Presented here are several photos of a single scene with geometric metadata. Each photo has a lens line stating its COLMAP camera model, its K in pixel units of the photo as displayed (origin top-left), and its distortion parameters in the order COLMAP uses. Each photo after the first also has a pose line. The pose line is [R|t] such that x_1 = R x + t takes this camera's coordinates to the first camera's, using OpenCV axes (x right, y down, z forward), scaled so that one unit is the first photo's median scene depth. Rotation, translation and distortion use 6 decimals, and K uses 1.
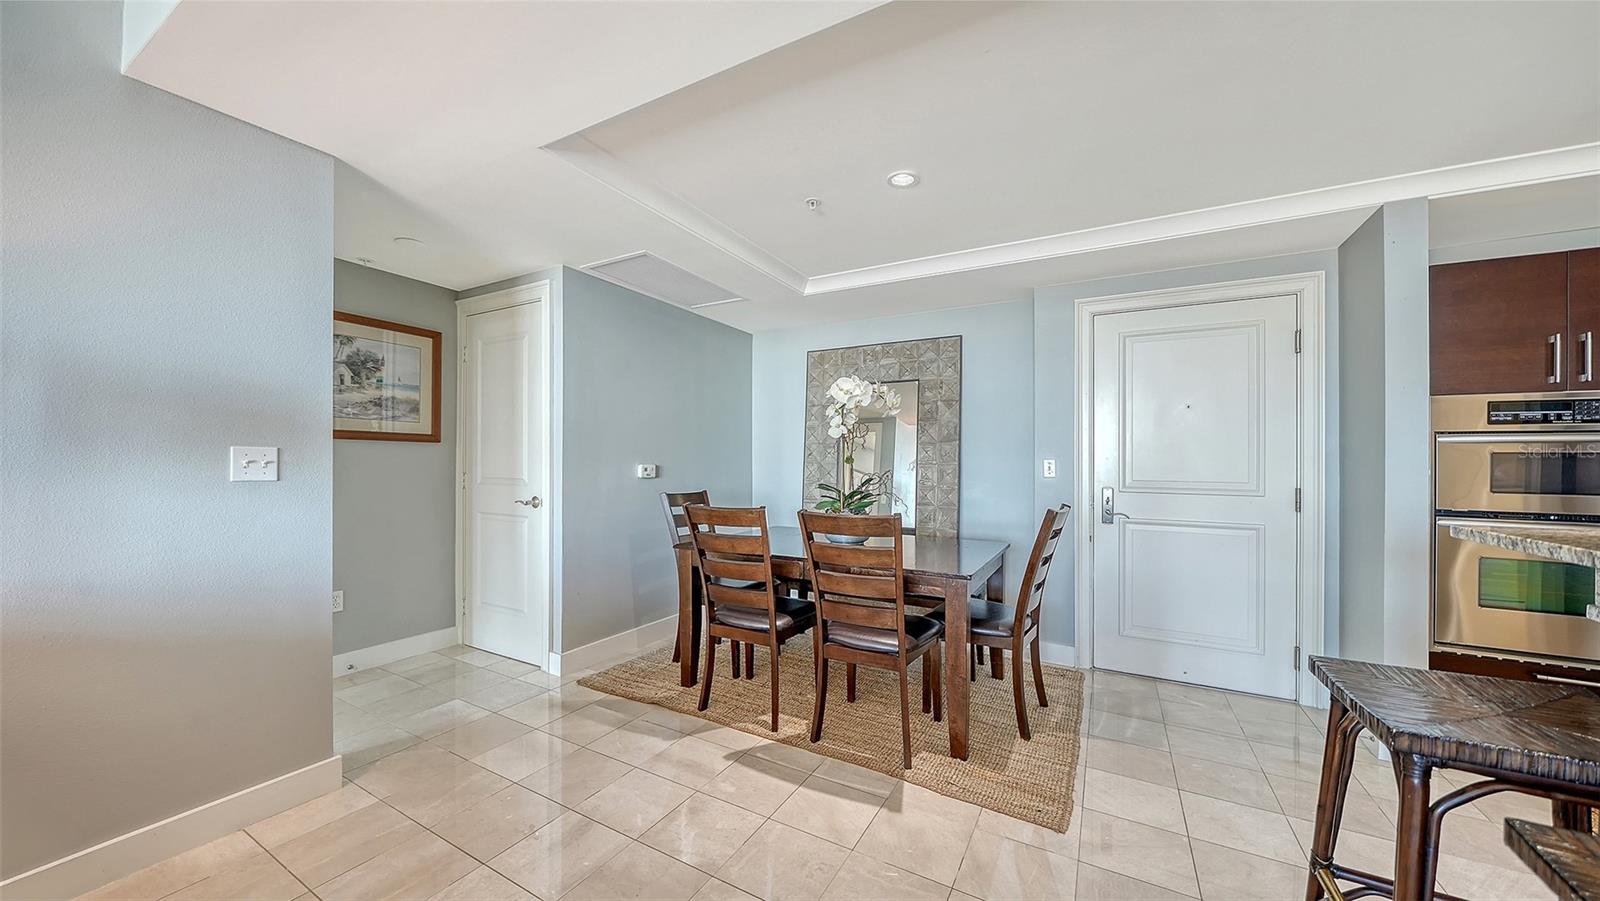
lens RADIAL K [[555.0, 0, 789.8], [0, 555.0, 460.9], [0, 0, 1]] dist [-0.006397, -0.000098]
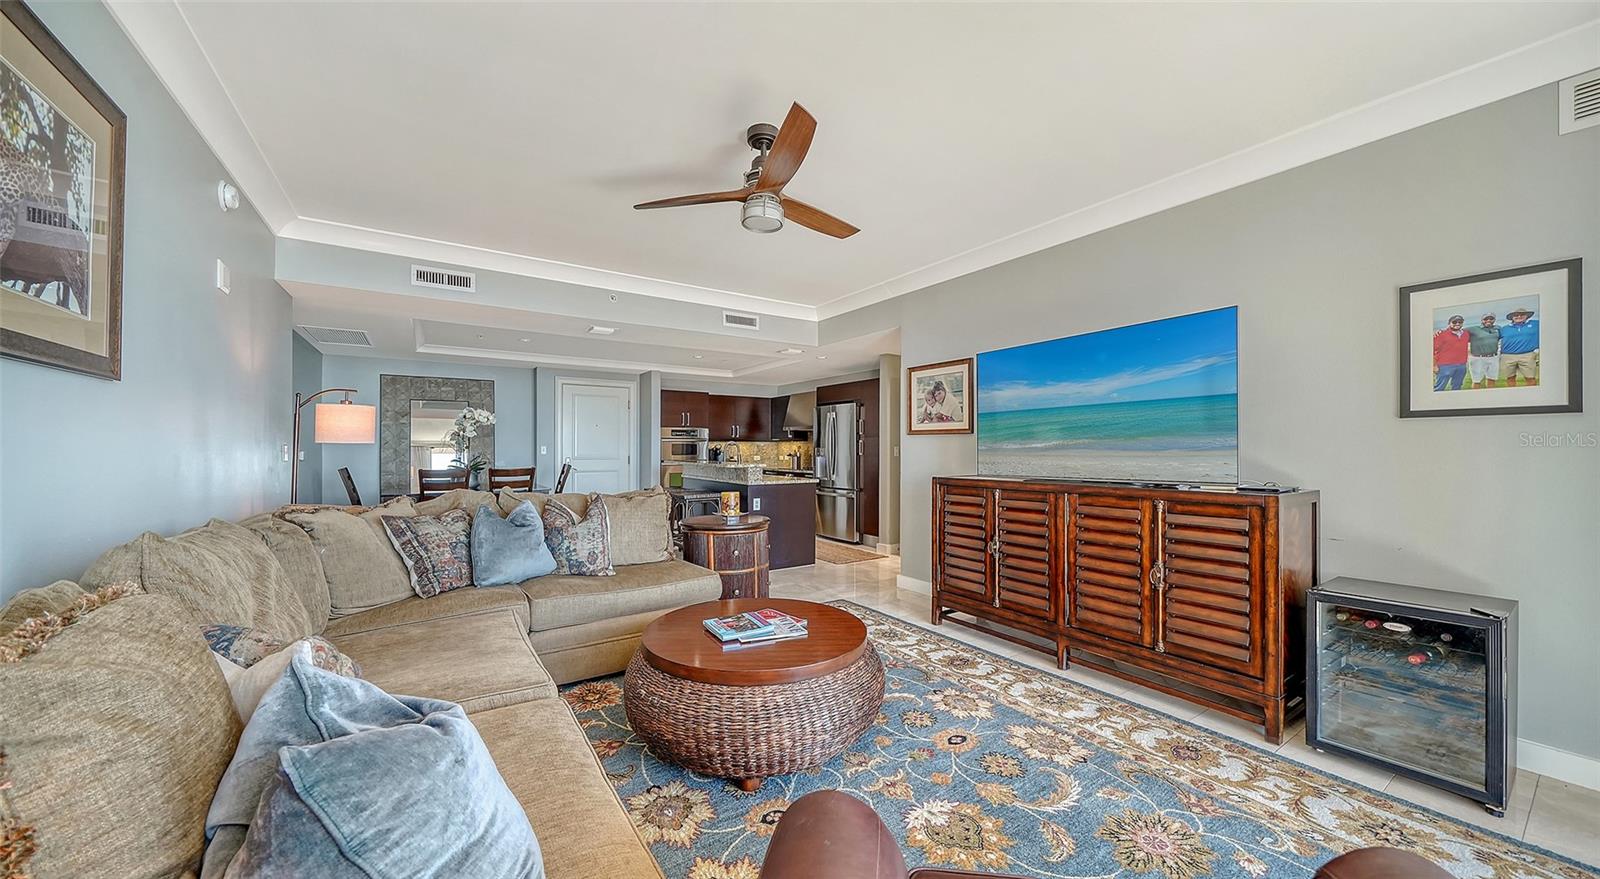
lens RADIAL K [[558.1, 0, 799.6], [0, 558.1, 444.6], [0, 0, 1]] dist [-0.001116, 0.000024]
pose [[0.450435, -0.003958, 0.892800, -1.113803], [0.000063, 0.999990, 0.004401, -0.018381], [-0.892809, -0.001927, 0.450431, -0.962586]]
